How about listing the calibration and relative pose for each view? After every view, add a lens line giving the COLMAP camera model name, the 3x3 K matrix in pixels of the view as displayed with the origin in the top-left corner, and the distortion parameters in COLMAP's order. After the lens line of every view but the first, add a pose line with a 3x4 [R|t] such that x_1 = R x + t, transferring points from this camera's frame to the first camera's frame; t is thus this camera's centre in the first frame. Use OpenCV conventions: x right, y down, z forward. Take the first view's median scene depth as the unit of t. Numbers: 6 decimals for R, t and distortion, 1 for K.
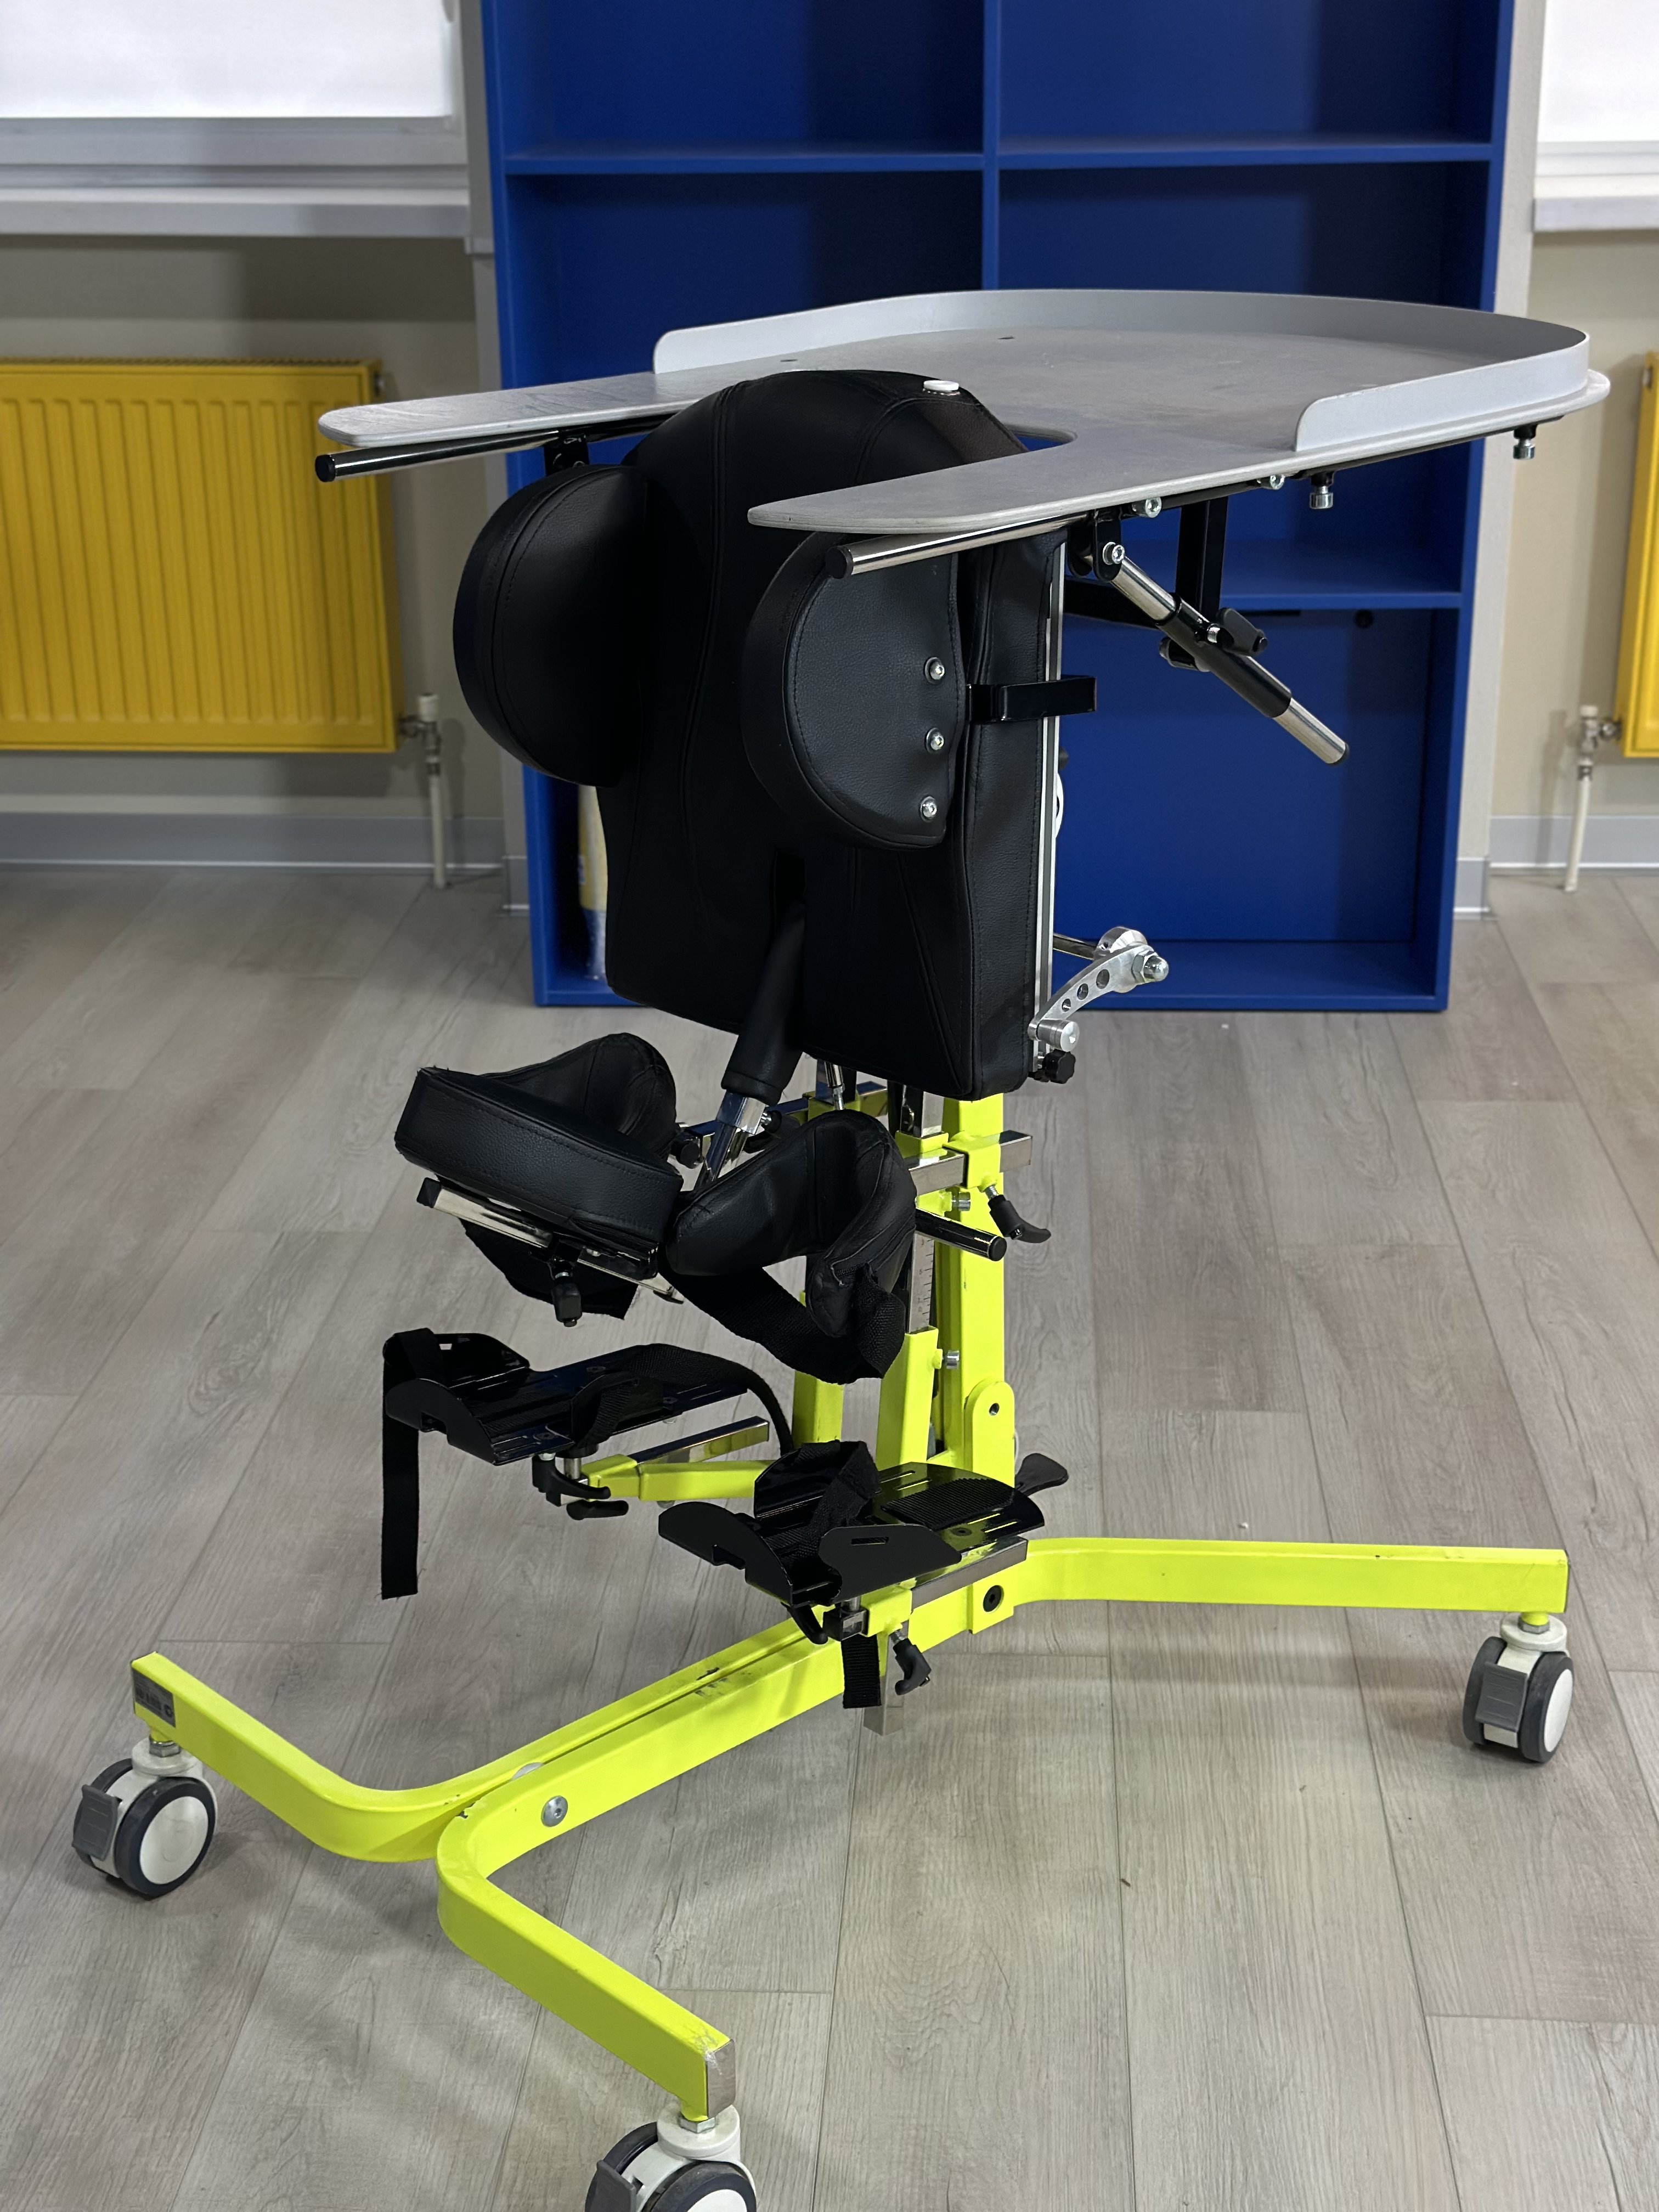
lens RADIAL K [[3191.2, 0, 885.8], [0, 3191.2, 1070.7], [0, 0, 1]] dist [0.156776, 0.000000]
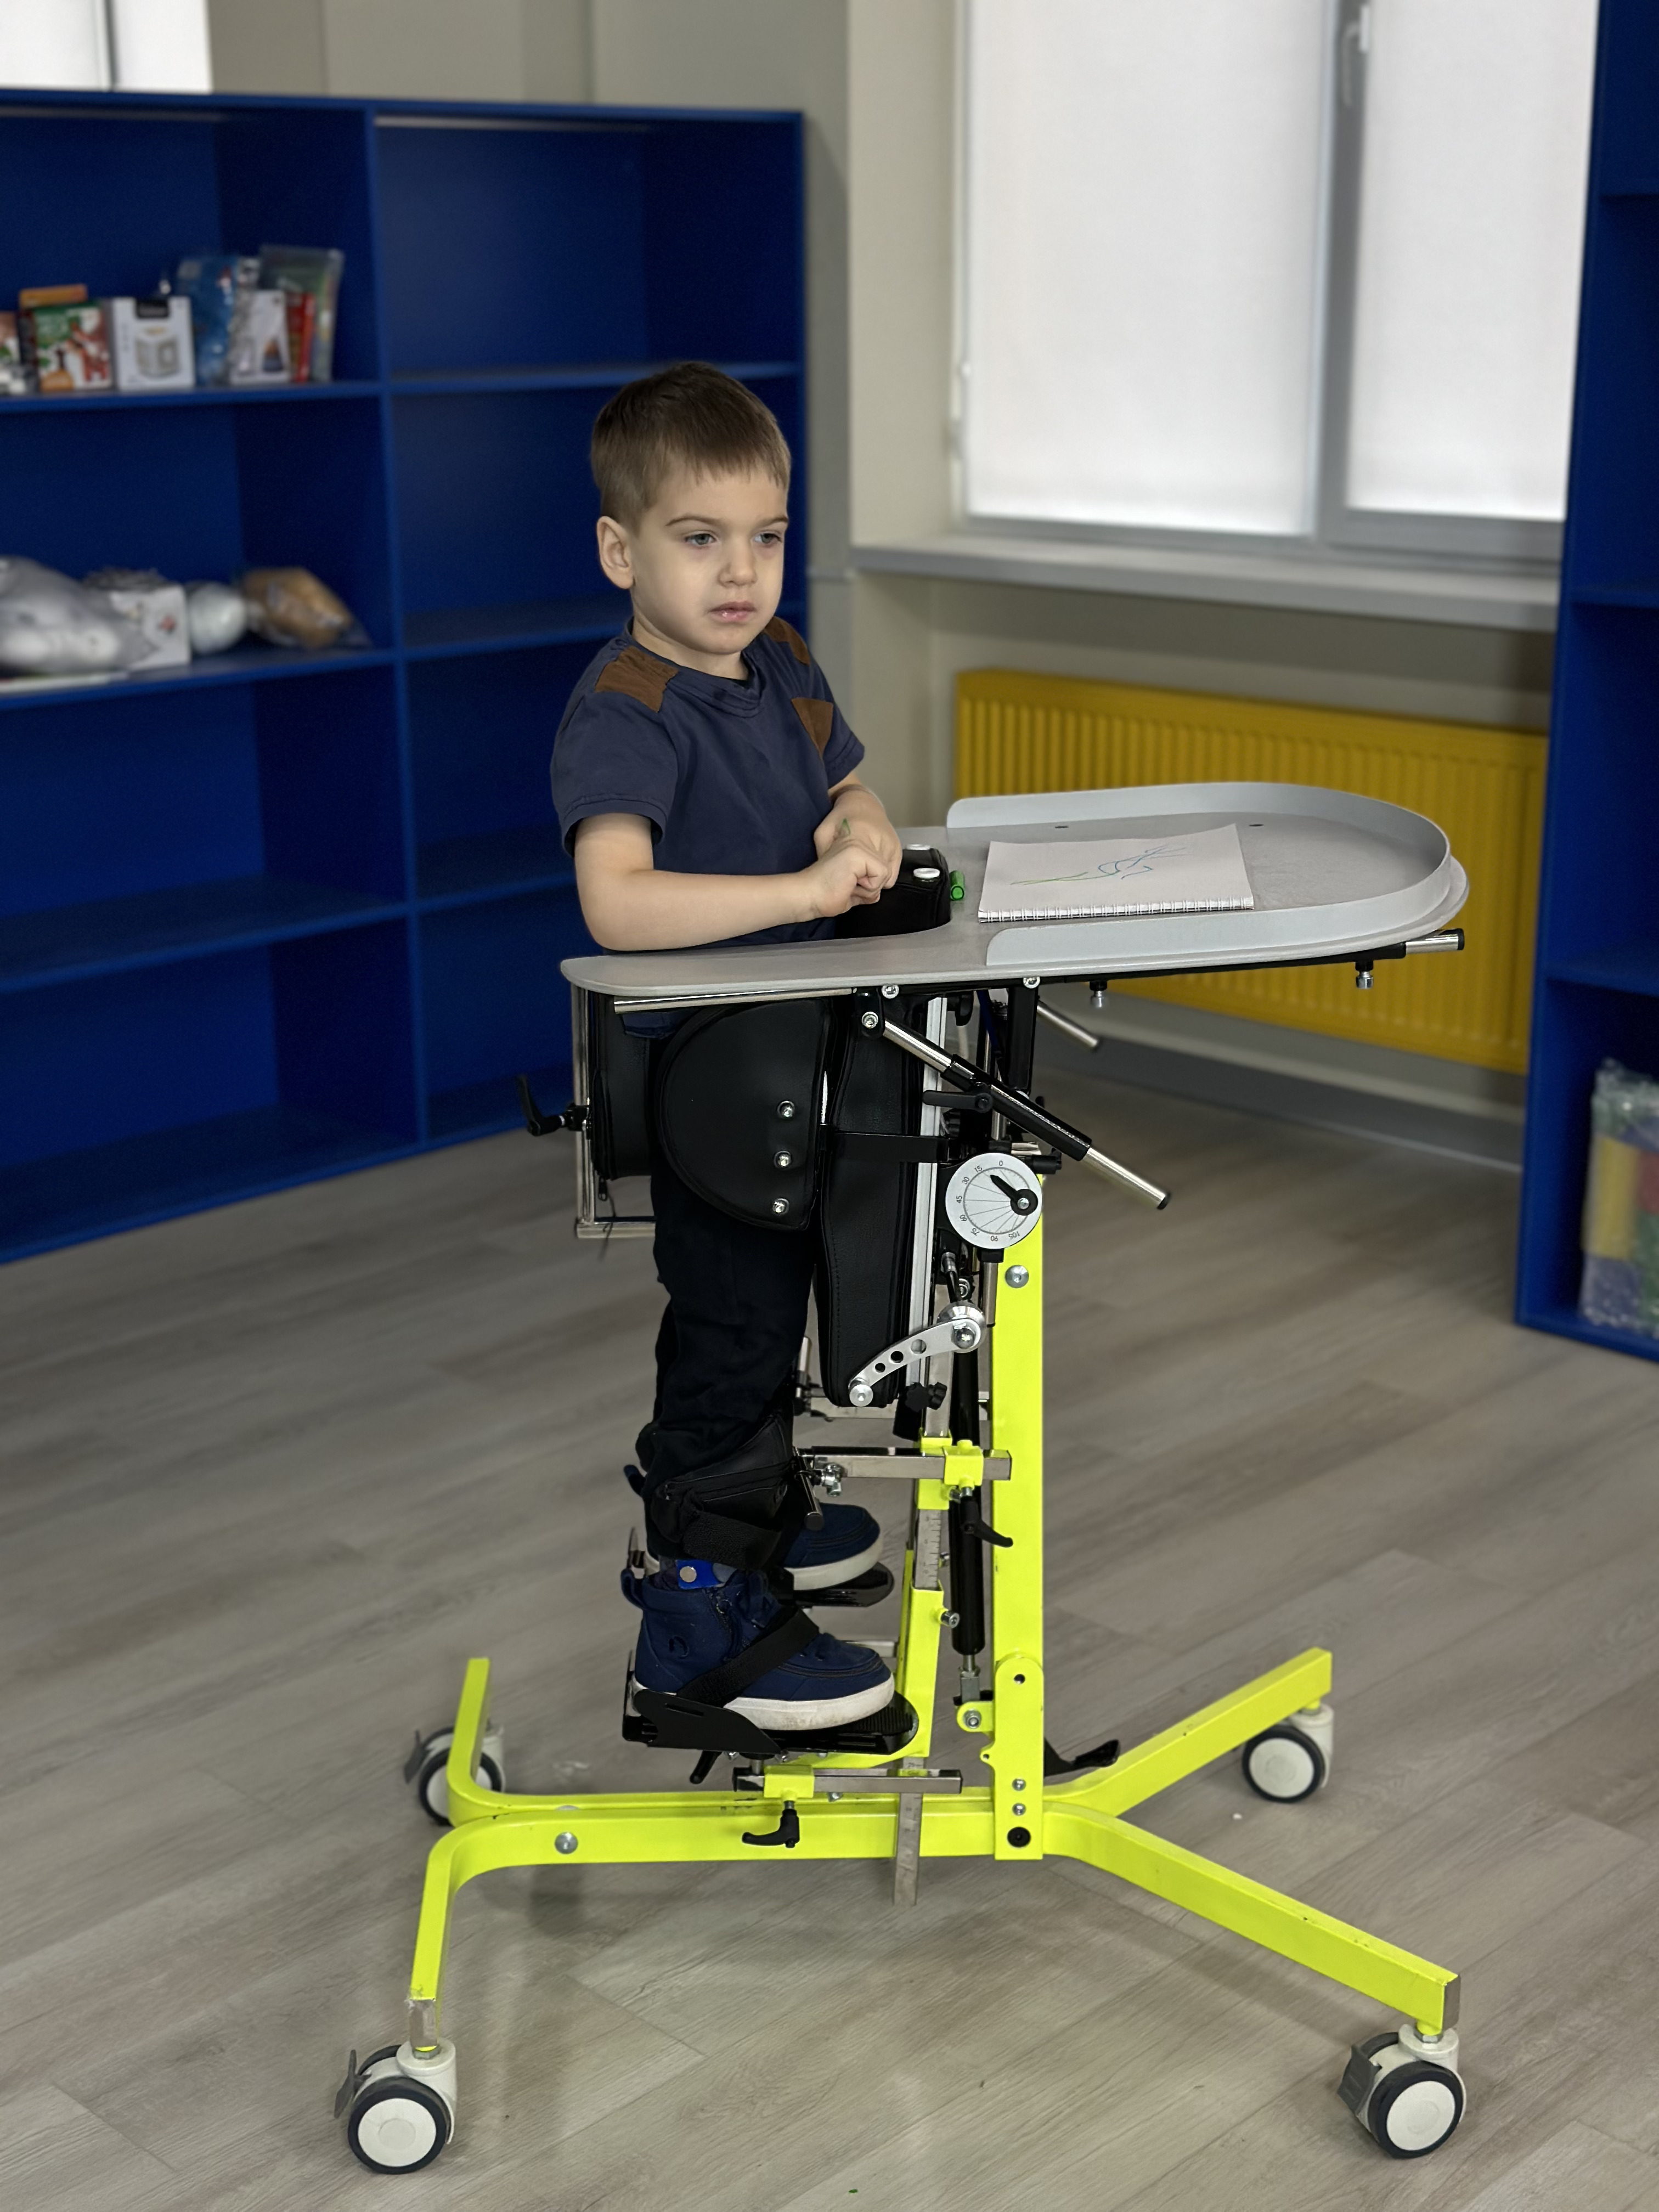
lens RADIAL K [[3191.2, 0, 817.6], [0, 3191.2, 1139.1], [0, 0, 1]] dist [0.156776, 0.000000]
pose [[0.730486, 0.188172, -0.656492, 0.754429], [-0.217778, 0.975288, 0.037226, -0.125088], [0.647274, 0.115777, 0.753414, 0.007460]]
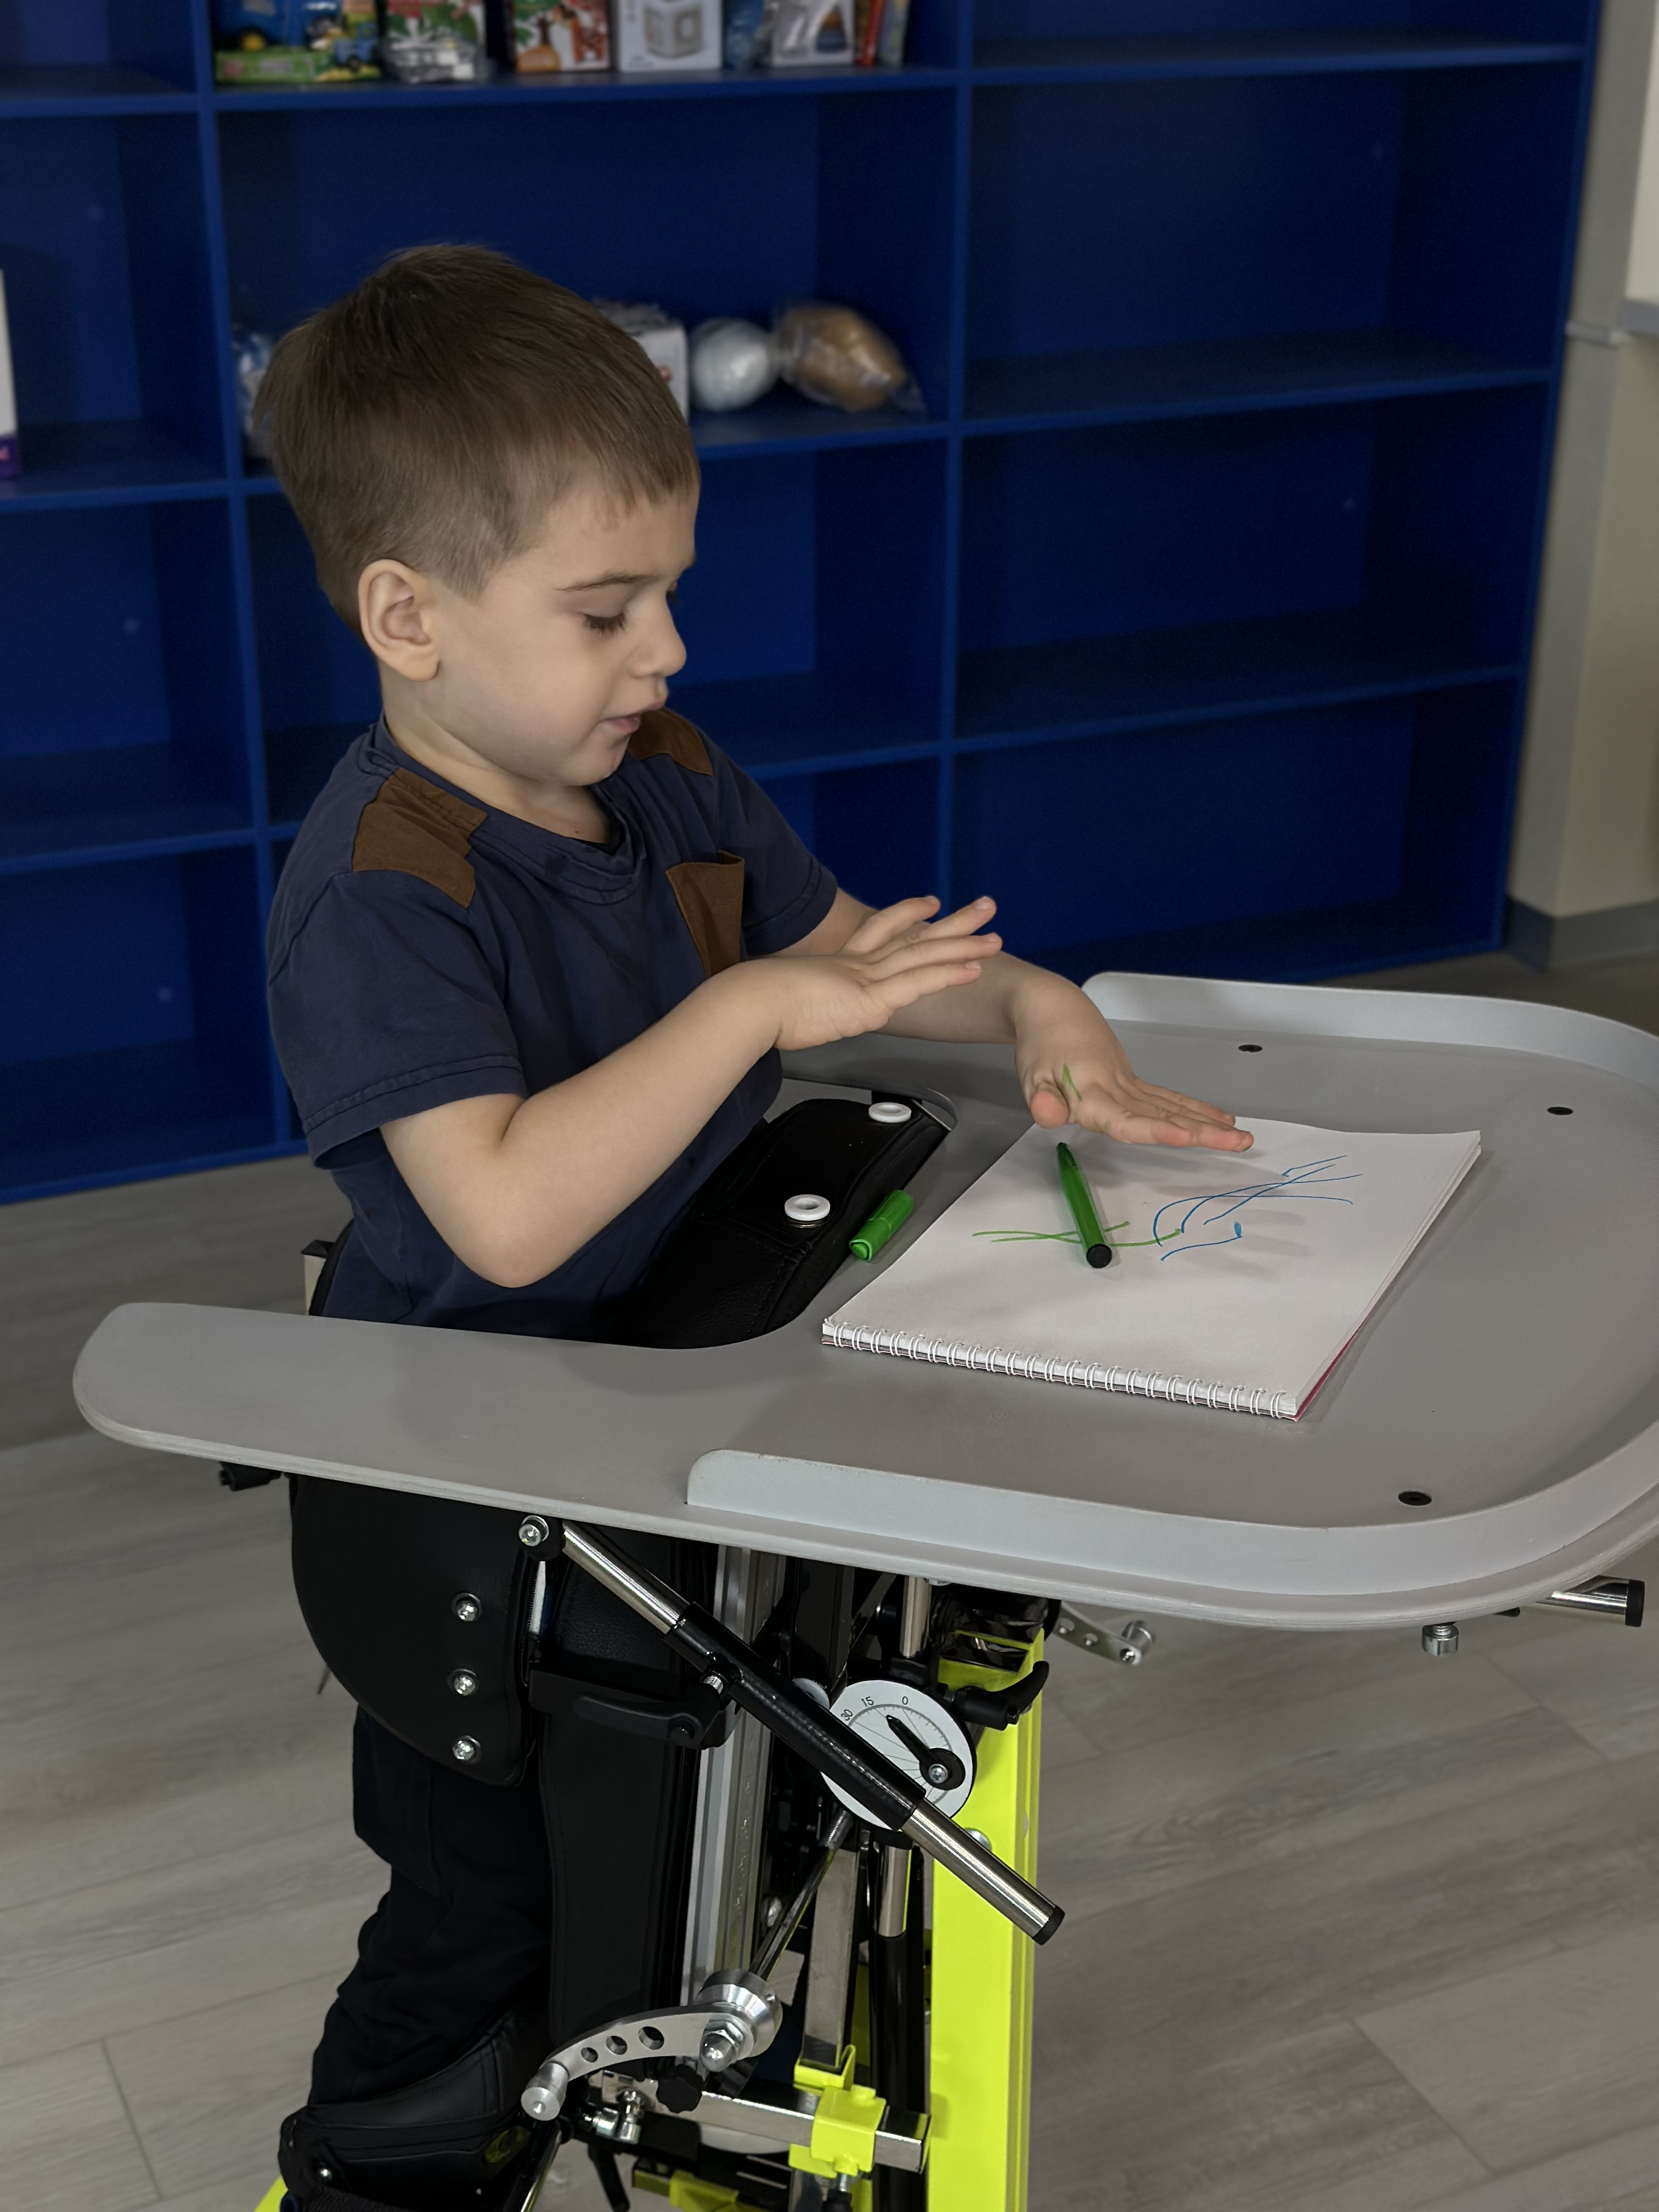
lens RADIAL K [[3191.2, 0, 832.4], [0, 3191.2, 1100.6], [0, 0, 1]] dist [0.156776, 0.000000]
pose [[0.438443, 0.366116, -0.820809, 0.557732], [-0.300946, 0.920353, 0.249764, -0.379989], [0.846876, 0.137512, 0.513704, 0.542800]]
